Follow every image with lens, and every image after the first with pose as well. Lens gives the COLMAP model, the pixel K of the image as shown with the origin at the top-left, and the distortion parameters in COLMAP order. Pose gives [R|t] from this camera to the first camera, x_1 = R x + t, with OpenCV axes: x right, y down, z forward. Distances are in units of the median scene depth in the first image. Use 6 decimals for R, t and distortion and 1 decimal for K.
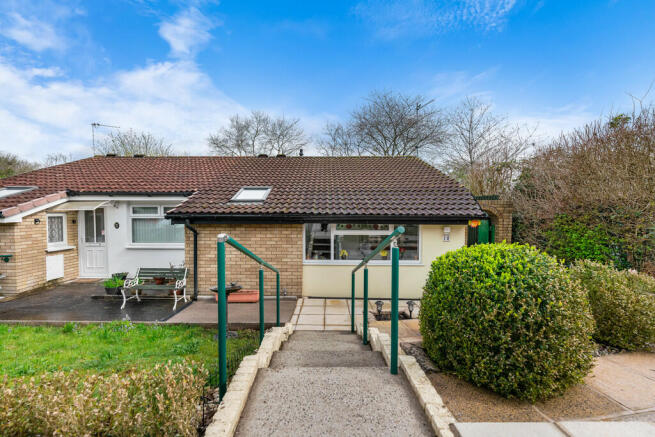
lens RADIAL K [[266.8, 0, 327.1], [0, 266.8, 218.3], [0, 0, 1]] dist [-0.008627, -0.001262]
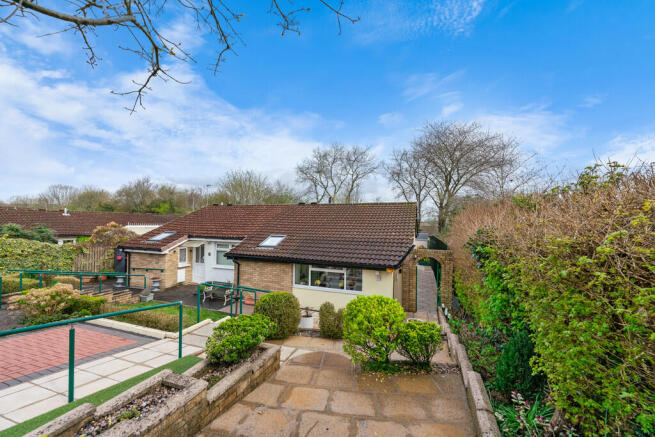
lens RADIAL K [[266.8, 0, 326.7], [0, 266.8, 218.5], [0, 0, 1]] dist [-0.008627, -0.001262]
pose [[0.938737, 0.007643, -0.344551, 0.619694], [-0.021066, 0.999157, -0.035231, -0.183572], [0.343991, 0.040331, 0.938106, -0.463240]]
